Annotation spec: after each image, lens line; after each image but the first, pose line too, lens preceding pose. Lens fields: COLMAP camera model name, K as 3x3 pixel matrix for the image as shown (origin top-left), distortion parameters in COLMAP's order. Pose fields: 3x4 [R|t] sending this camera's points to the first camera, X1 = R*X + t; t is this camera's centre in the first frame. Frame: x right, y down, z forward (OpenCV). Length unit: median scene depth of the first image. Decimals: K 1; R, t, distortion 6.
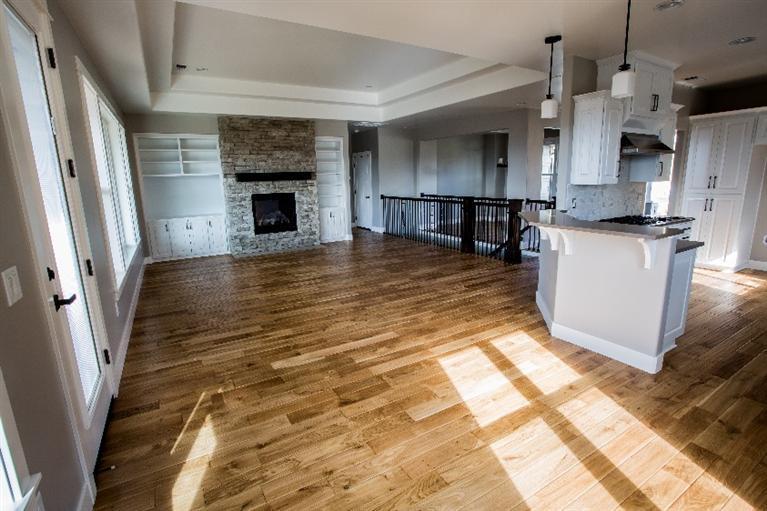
lens RADIAL K [[370.5, 0, 381.5], [0, 370.5, 254.3], [0, 0, 1]] dist [-0.072014, 0.029436]
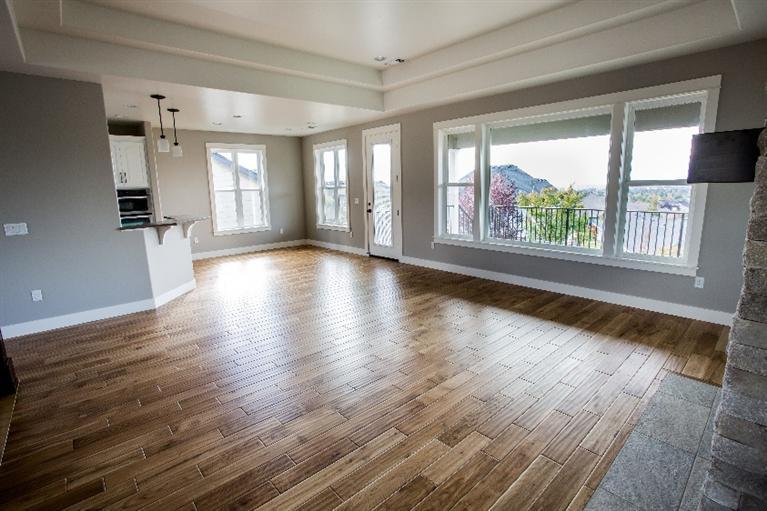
lens RADIAL K [[370.5, 0, 381.5], [0, 370.5, 254.3], [0, 0, 1]] dist [-0.072014, 0.029436]
pose [[-0.978686, 0.084011, -0.187393, -0.051195], [0.006321, 0.924387, 0.381404, -0.445815], [0.205266, 0.372090, -0.905215, 2.131344]]
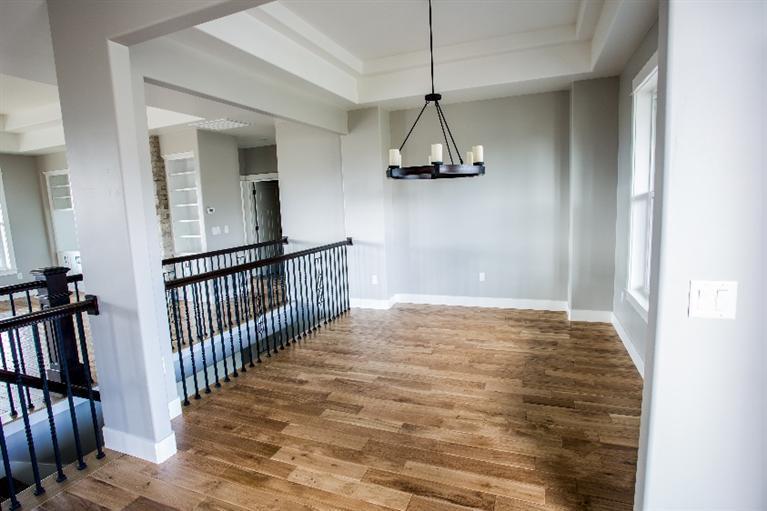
lens RADIAL K [[397.2, 0, 383.5], [0, 397.2, 255.5], [0, 0, 1]] dist [-0.067735, 0.019960]
pose [[0.617702, 0.106392, -0.779182, 1.395028], [-0.134550, 0.990495, 0.028580, -0.399787], [0.774816, 0.087185, 0.626146, 1.700657]]
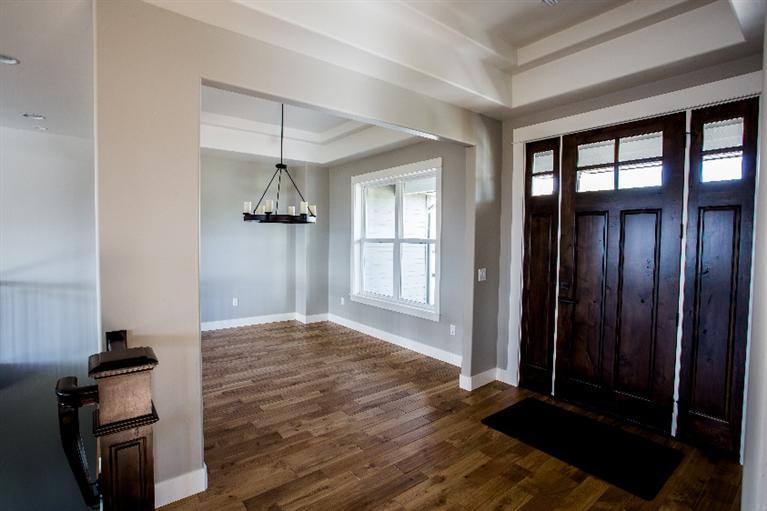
lens RADIAL K [[370.5, 0, 381.5], [0, 370.5, 254.3], [0, 0, 1]] dist [-0.072014, 0.029436]
pose [[0.989486, 0.032506, 0.140931, 0.963894], [-0.009246, 0.986640, -0.162654, -0.294514], [-0.144335, 0.159640, 0.976567, 1.235741]]
